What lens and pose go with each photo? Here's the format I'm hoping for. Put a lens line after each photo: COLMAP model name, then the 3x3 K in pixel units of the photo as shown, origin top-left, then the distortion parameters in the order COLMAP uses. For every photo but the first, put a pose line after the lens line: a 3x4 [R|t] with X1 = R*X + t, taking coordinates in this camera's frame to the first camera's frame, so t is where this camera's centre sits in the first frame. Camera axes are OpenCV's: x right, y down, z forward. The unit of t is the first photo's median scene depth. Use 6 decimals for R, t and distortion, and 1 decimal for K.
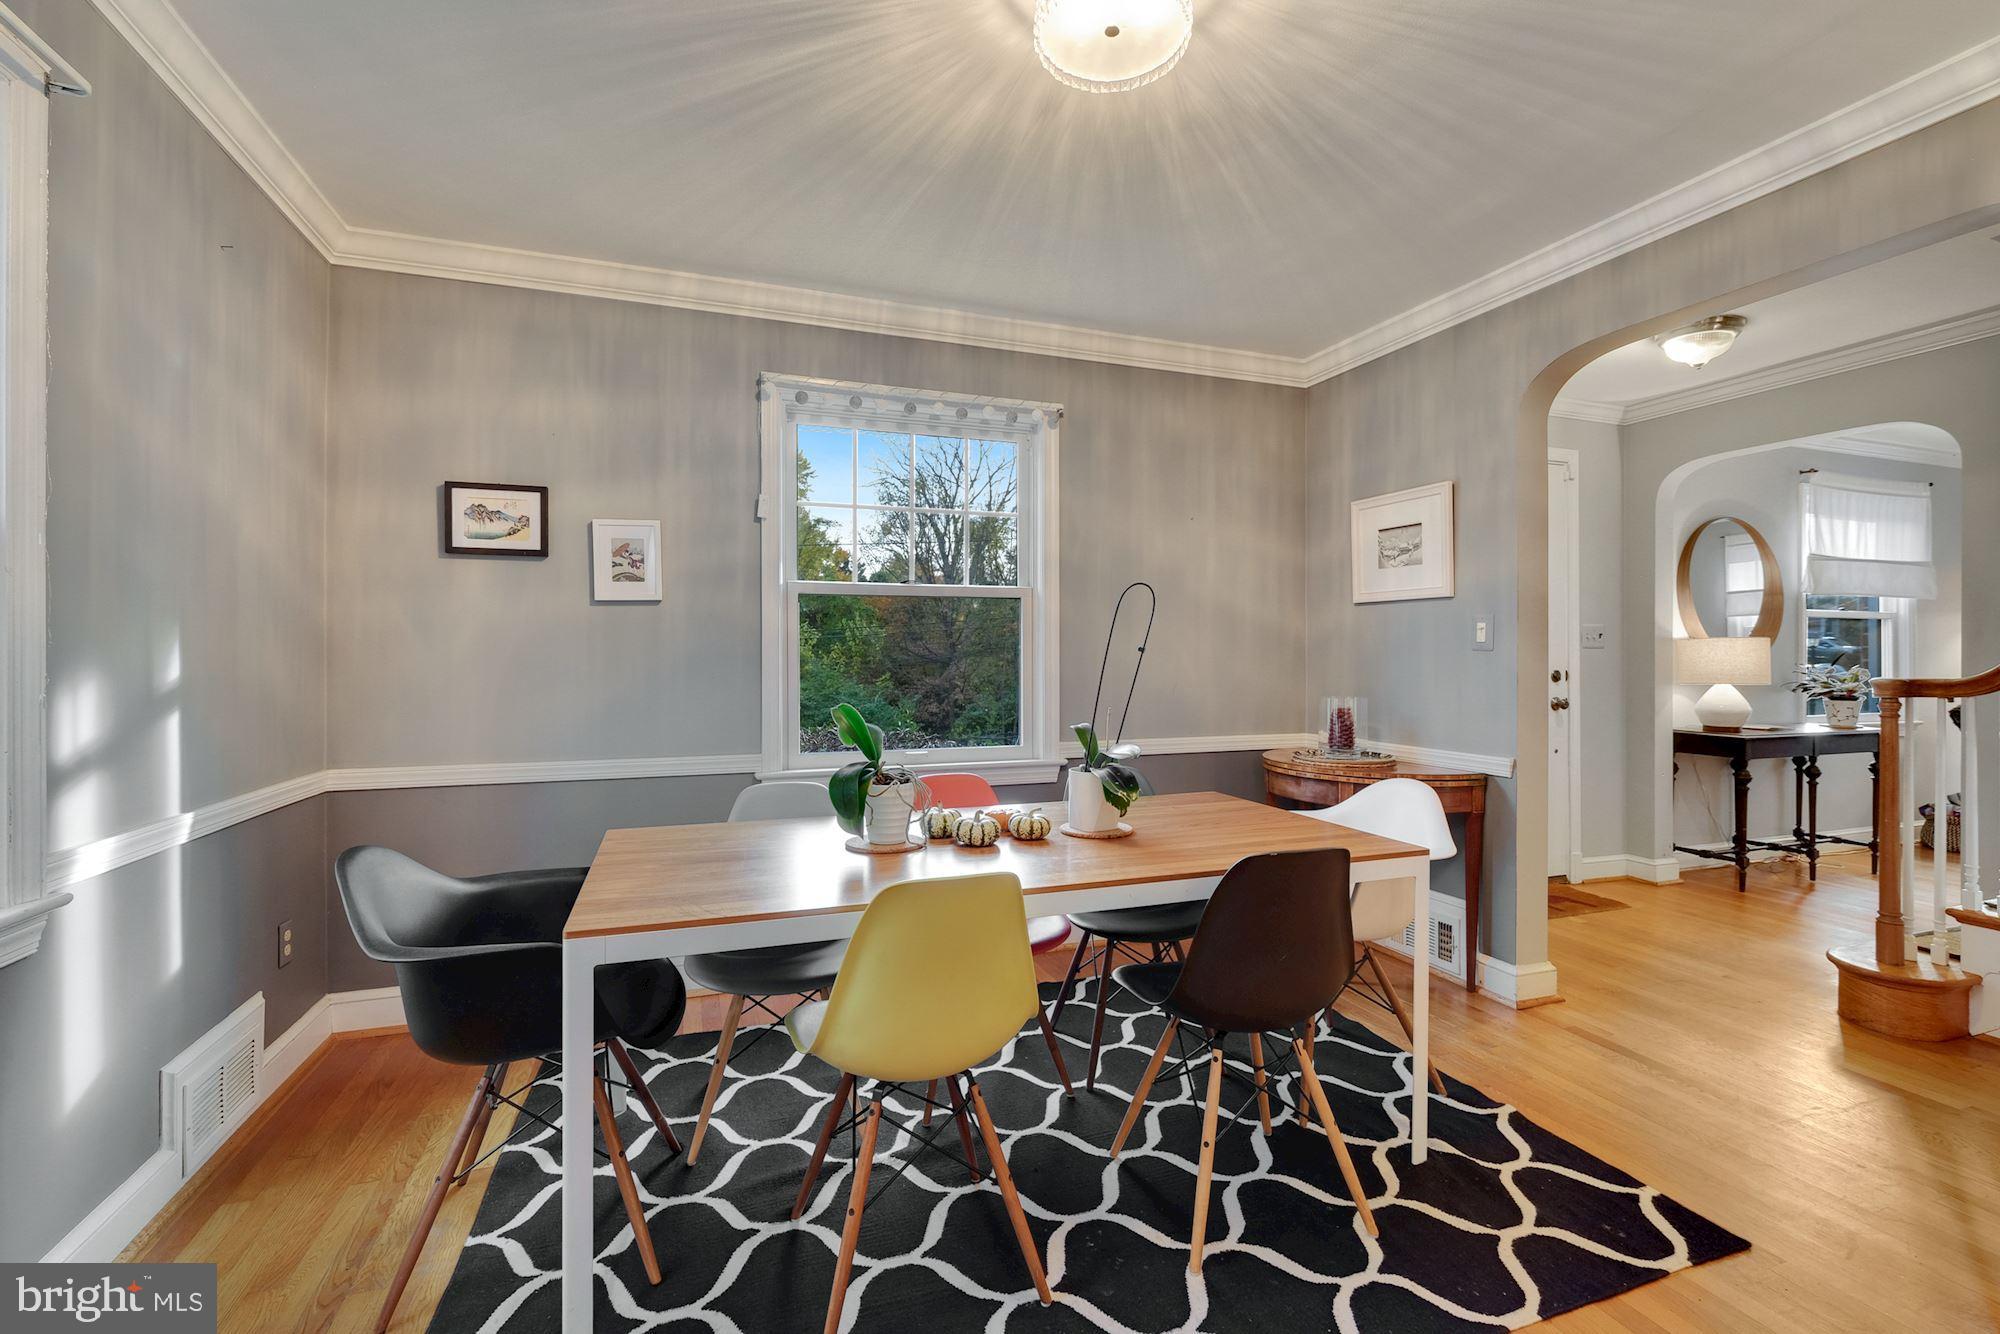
lens RADIAL K [[872.4, 0, 1003.8], [0, 872.4, 666.0], [0, 0, 1]] dist [-0.000574, -0.000013]
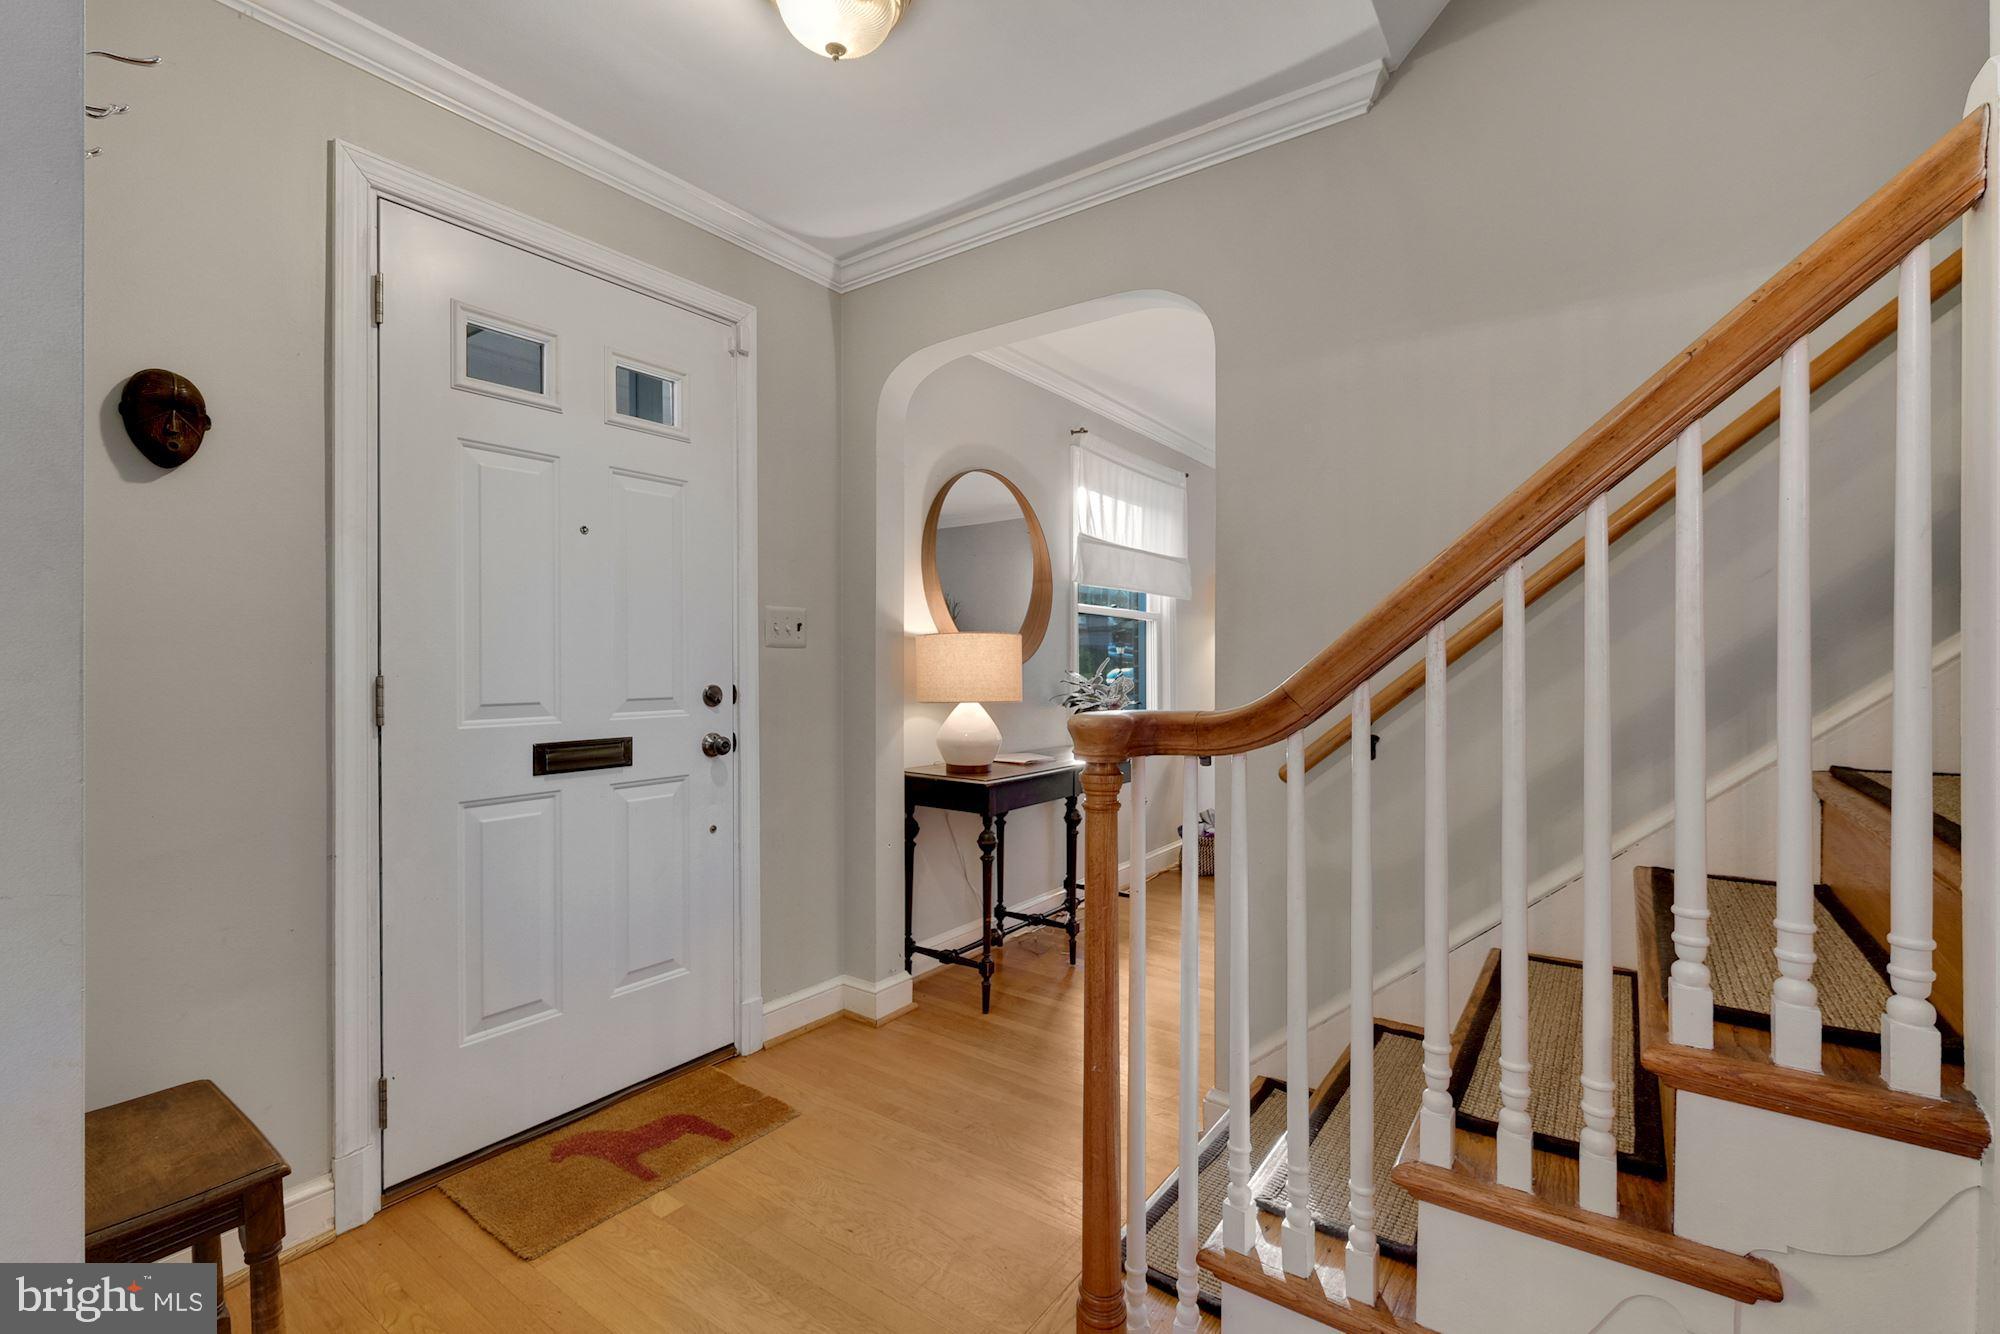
lens RADIAL K [[872.4, 0, 999.7], [0, 872.4, 662.3], [0, 0, 1]] dist [-0.000574, -0.000013]
pose [[0.826011, 0.002942, 0.563647, 0.448568], [-0.000330, 0.999989, -0.004736, -0.006625], [-0.563654, 0.003726, 0.826002, 0.412969]]
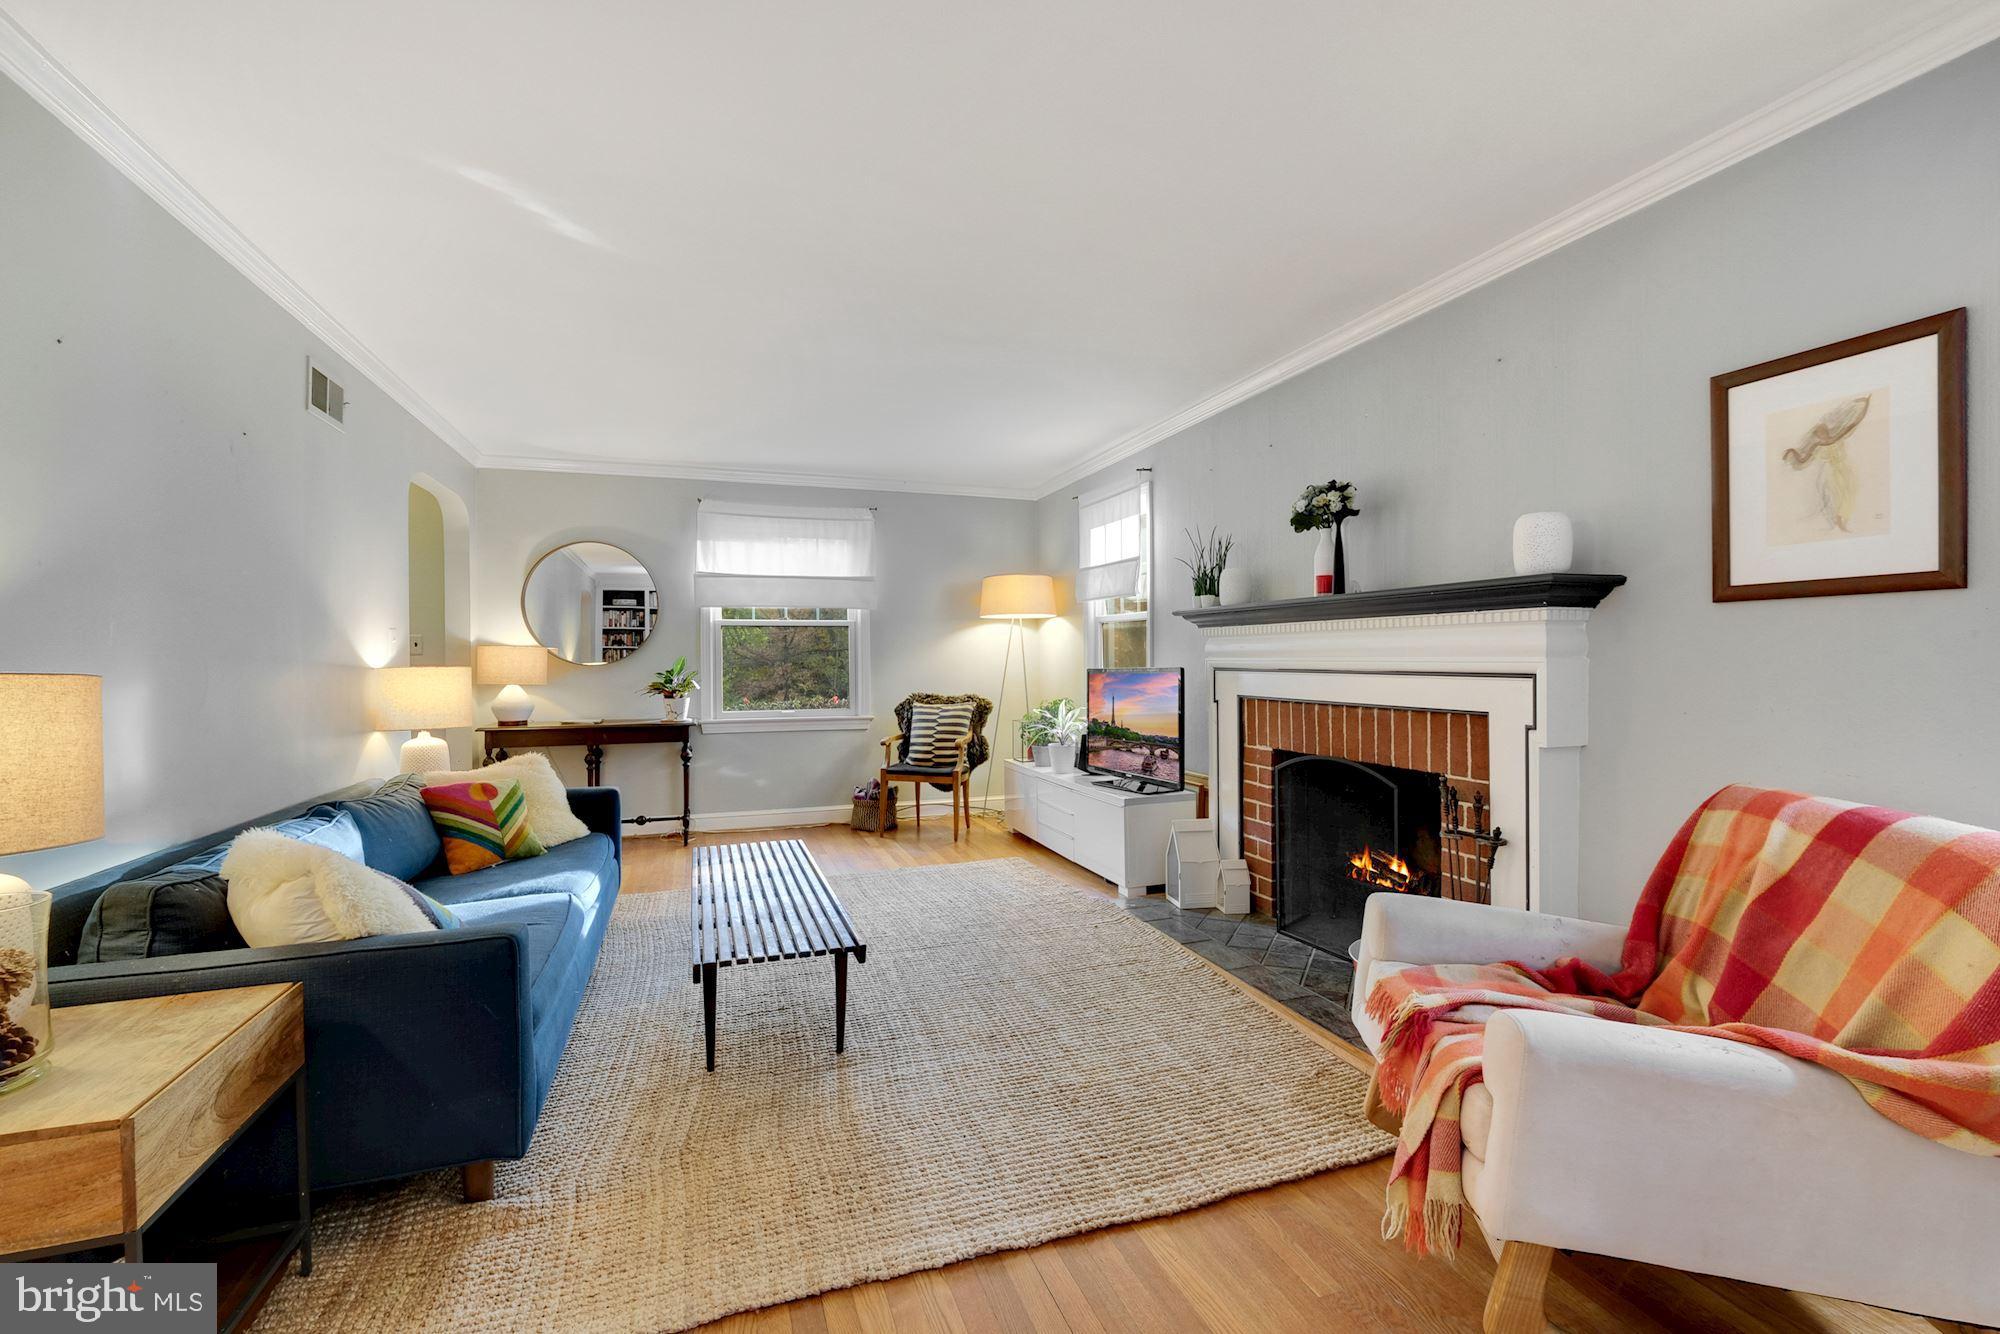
lens RADIAL K [[872.4, 0, 1007.6], [0, 872.4, 670.6], [0, 0, 1]] dist [-0.000574, -0.000013]
pose [[0.999977, 0.004140, 0.005293, 1.451863], [-0.004146, 0.999991, 0.001235, -0.001347], [-0.005288, -0.001257, 0.999985, -0.155036]]
